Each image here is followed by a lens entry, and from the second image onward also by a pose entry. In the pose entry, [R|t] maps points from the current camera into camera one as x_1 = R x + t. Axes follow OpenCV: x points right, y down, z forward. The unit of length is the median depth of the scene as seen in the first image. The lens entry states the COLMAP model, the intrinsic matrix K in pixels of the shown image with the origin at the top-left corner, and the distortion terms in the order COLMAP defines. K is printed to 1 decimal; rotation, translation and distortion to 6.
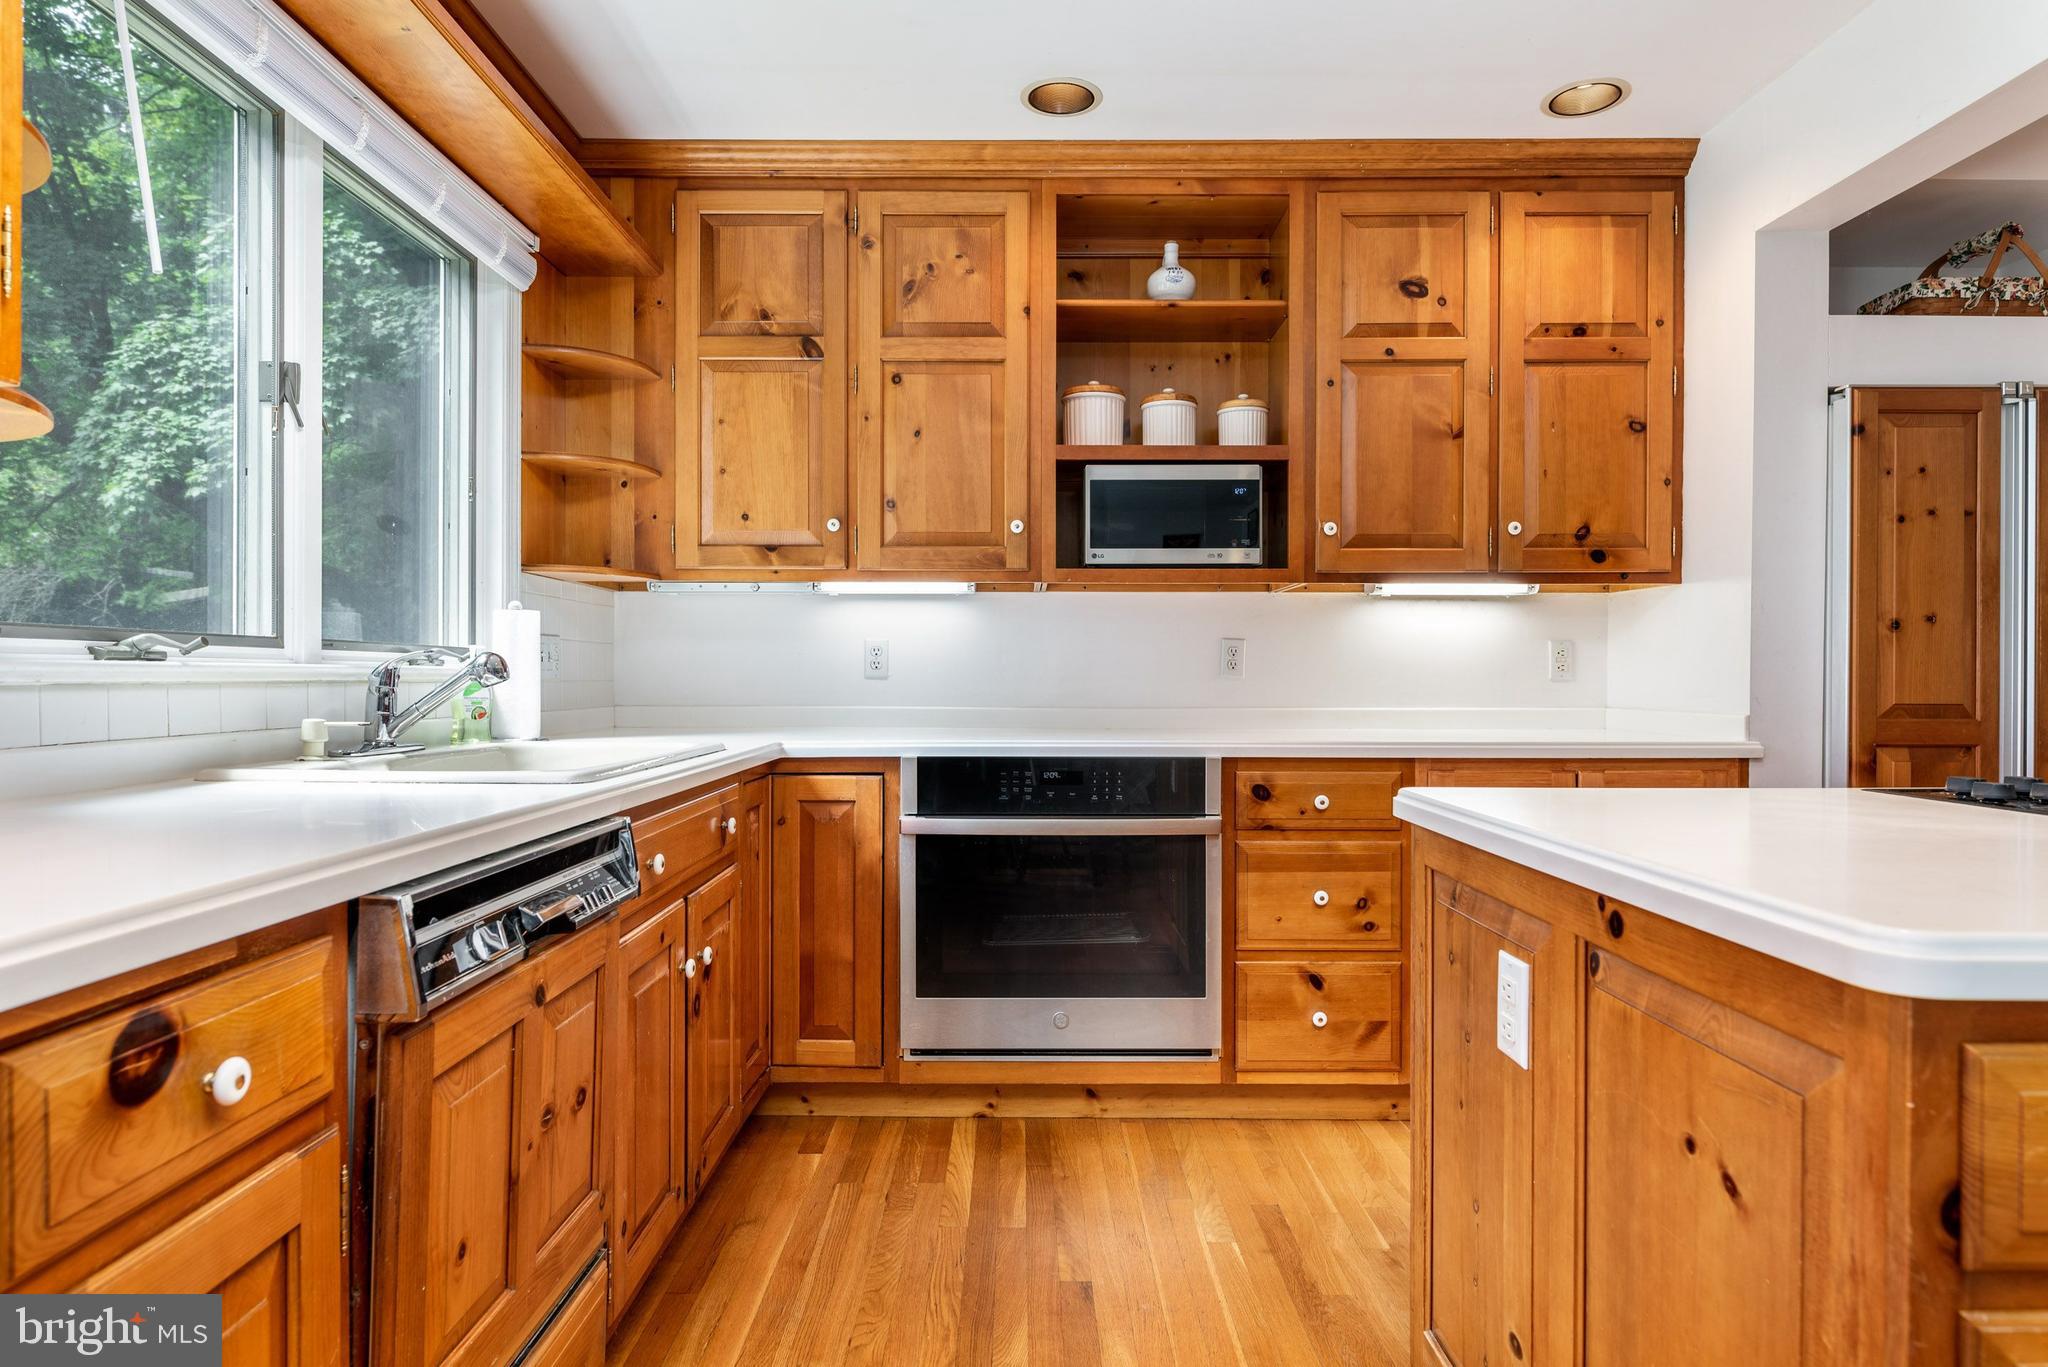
lens RADIAL K [[1179.2, 0, 1018.5], [0, 1179.2, 681.2], [0, 0, 1]] dist [-0.001239, -0.000299]
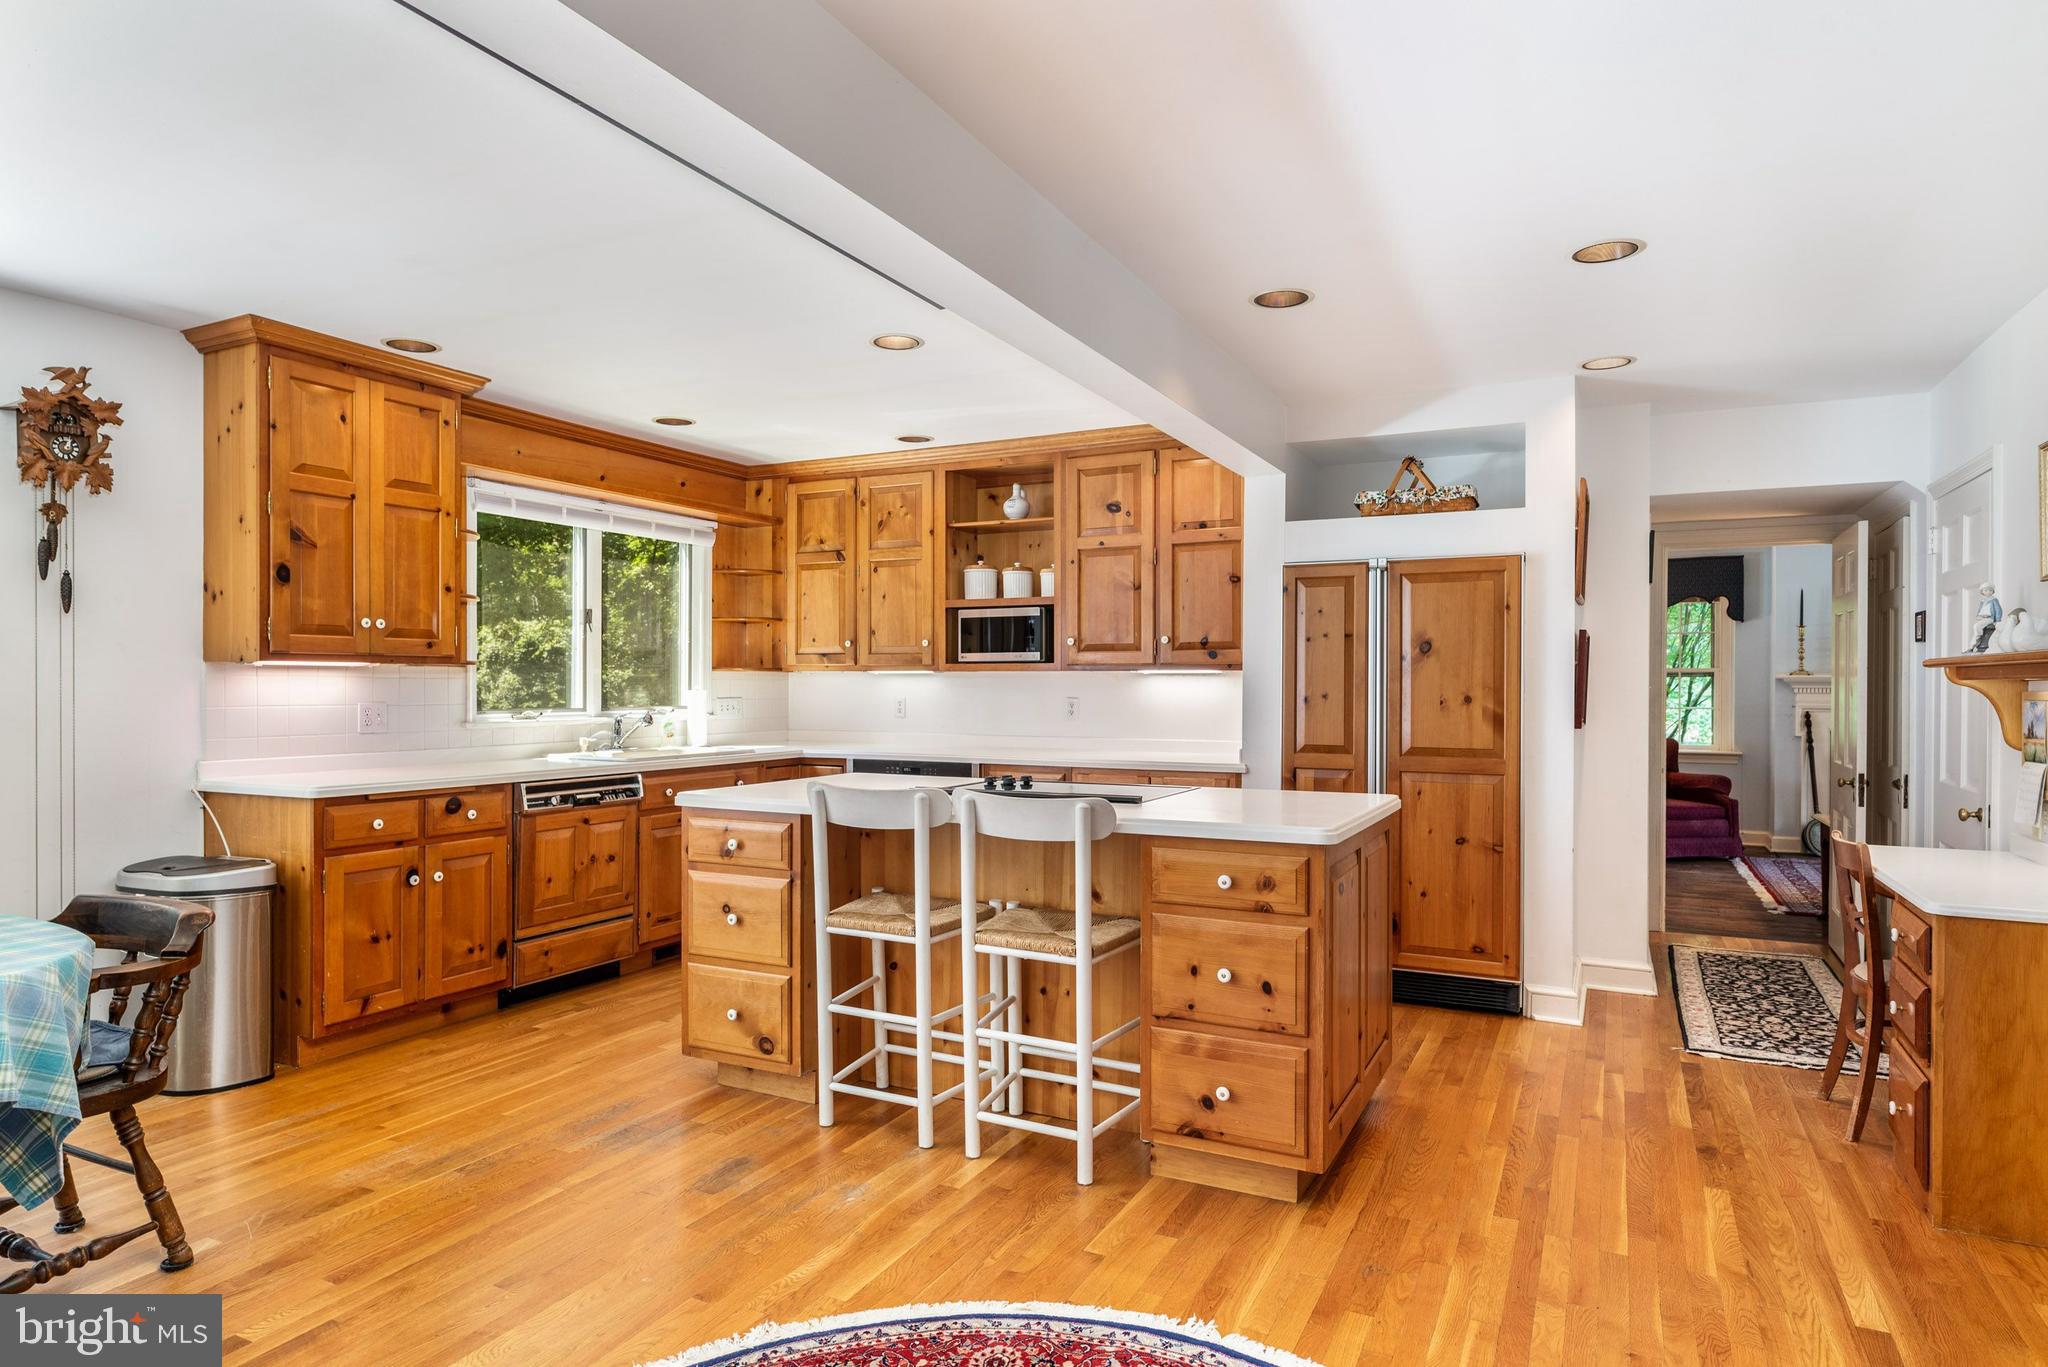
lens RADIAL K [[1179.2, 0, 1028.1], [0, 1179.2, 686.6], [0, 0, 1]] dist [-0.001239, -0.000299]
pose [[0.893327, 0.001536, -0.449404, 1.030829], [-0.001576, 0.999999, 0.000286, -0.059247], [0.449404, 0.000453, 0.893329, -0.675069]]
